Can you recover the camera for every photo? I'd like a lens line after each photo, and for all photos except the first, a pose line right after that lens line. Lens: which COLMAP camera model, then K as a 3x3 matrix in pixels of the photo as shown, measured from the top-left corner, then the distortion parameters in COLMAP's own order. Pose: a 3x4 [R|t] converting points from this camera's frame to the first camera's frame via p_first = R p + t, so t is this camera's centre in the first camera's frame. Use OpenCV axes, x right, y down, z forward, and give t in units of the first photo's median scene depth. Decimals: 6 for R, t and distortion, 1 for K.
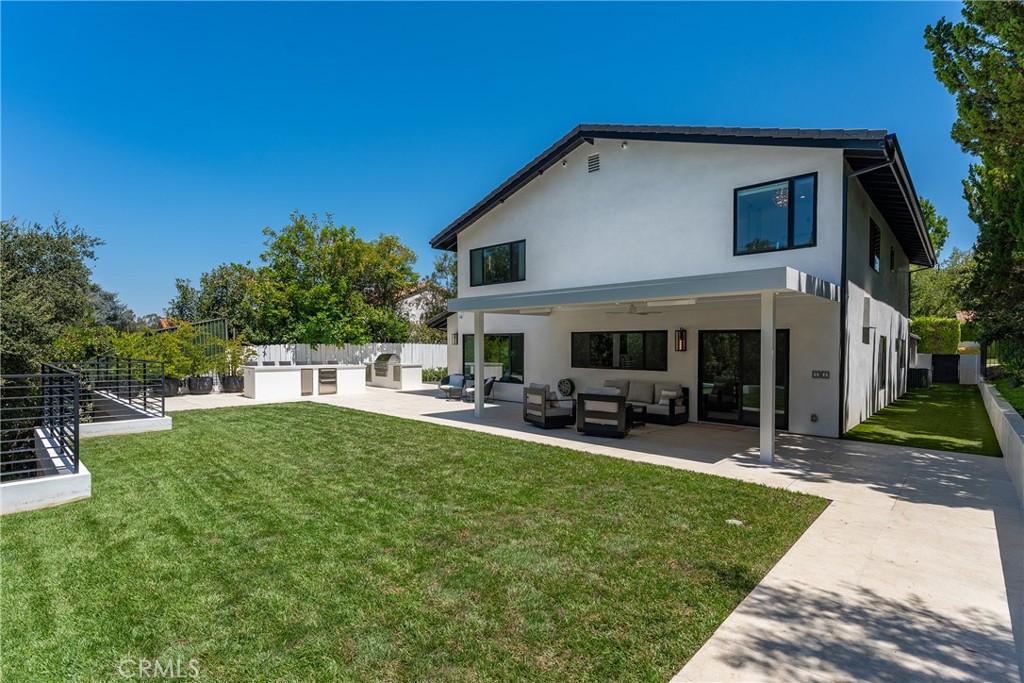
lens RADIAL K [[485.5, 0, 509.4], [0, 485.5, 363.5], [0, 0, 1]] dist [0.000981, 0.000066]
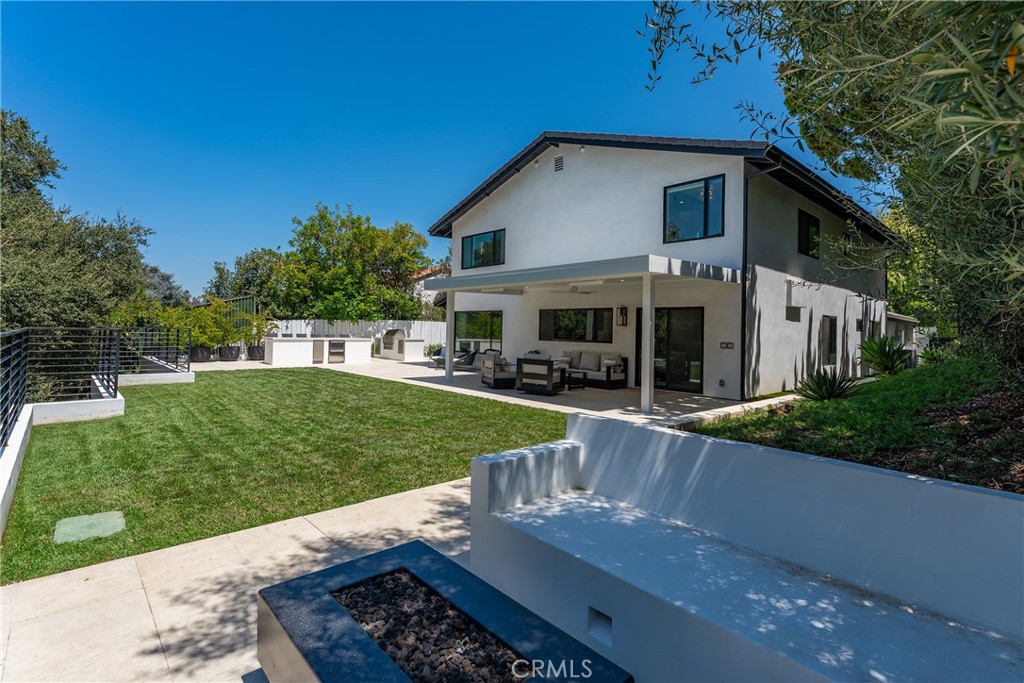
lens RADIAL K [[489.6, 0, 514.7], [0, 489.6, 323.3], [0, 0, 1]] dist [-0.000168, -0.000089]
pose [[0.997446, 0.011227, -0.070533, 0.125613], [-0.014560, 0.998793, -0.046919, 0.018639], [0.069921, 0.047826, 0.996405, -0.120008]]
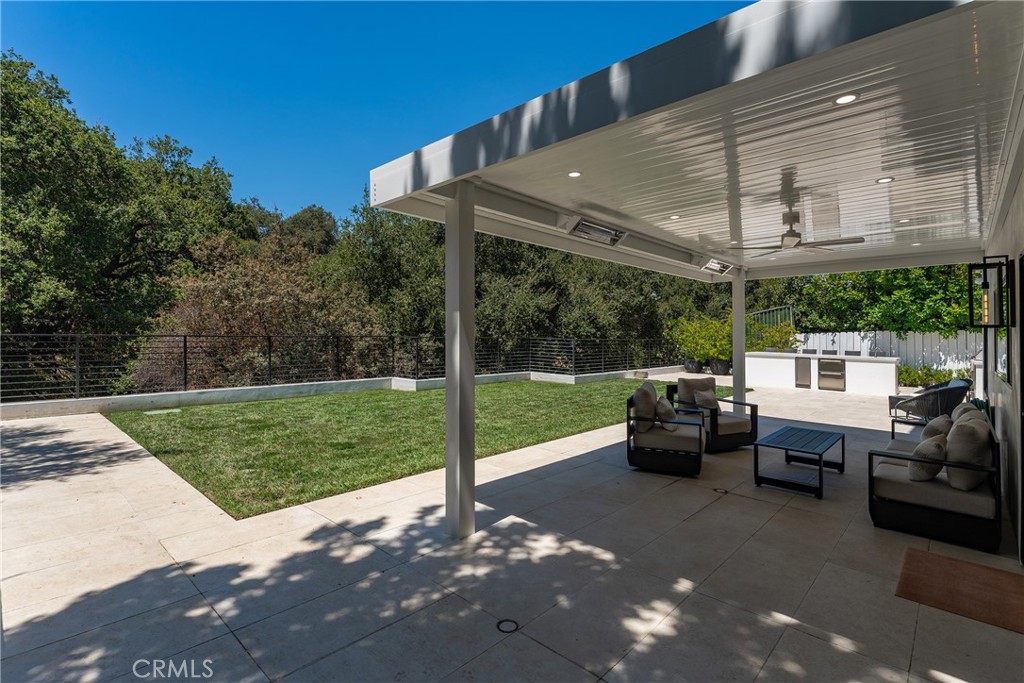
lens RADIAL K [[489.6, 0, 514.7], [0, 489.6, 323.3], [0, 0, 1]] dist [-0.000168, -0.000089]
pose [[0.011331, -0.026098, -0.999595, 0.472264], [-0.050157, 0.998386, -0.026635, -0.001112], [0.998677, 0.050438, 0.010004, 0.469330]]
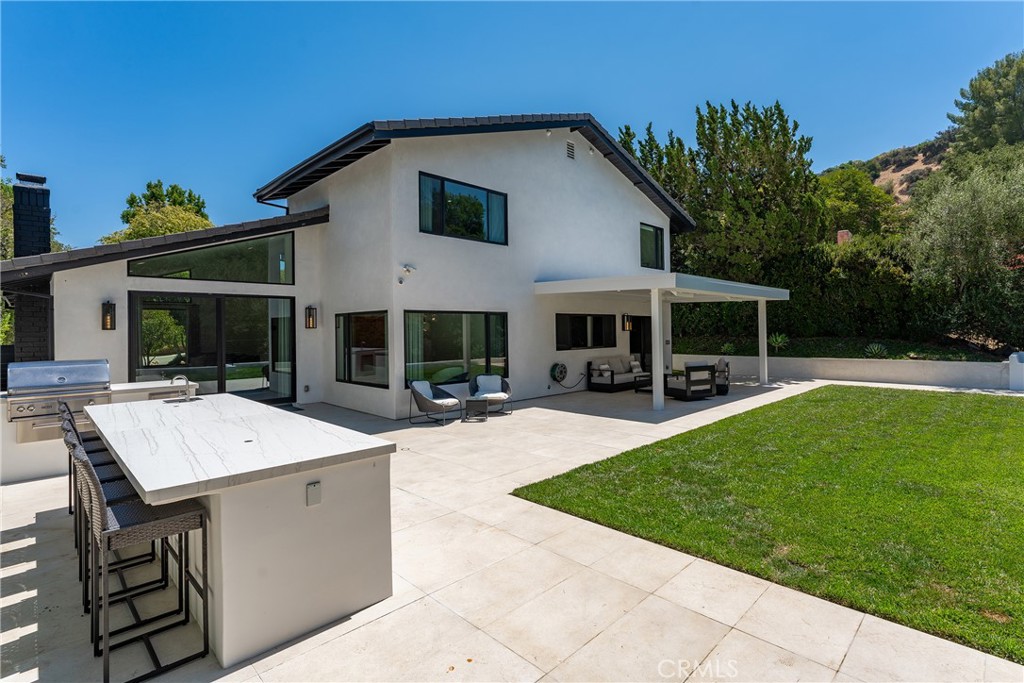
lens RADIAL K [[489.6, 0, 514.7], [0, 489.6, 323.3], [0, 0, 1]] dist [-0.000168, -0.000089]
pose [[0.030753, 0.002950, 0.999523, -0.687984], [0.046269, 0.998919, -0.004372, -0.037374], [-0.998456, 0.046382, 0.030583, 0.876187]]
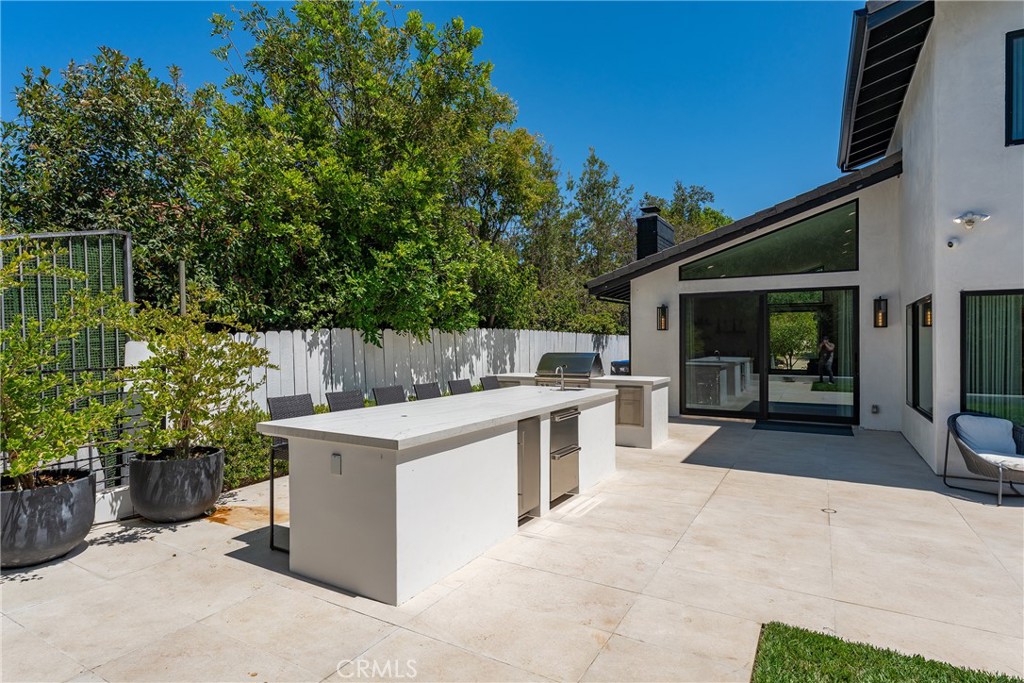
lens RADIAL K [[537.3, 0, 512.0], [0, 537.3, 341.5], [0, 0, 1]] dist [0.005171, 0.000827]
pose [[0.973474, -0.009632, 0.228594, -0.494499], [0.017568, 0.999311, -0.032706, -0.020292], [-0.228121, 0.035854, 0.972972, 0.732095]]
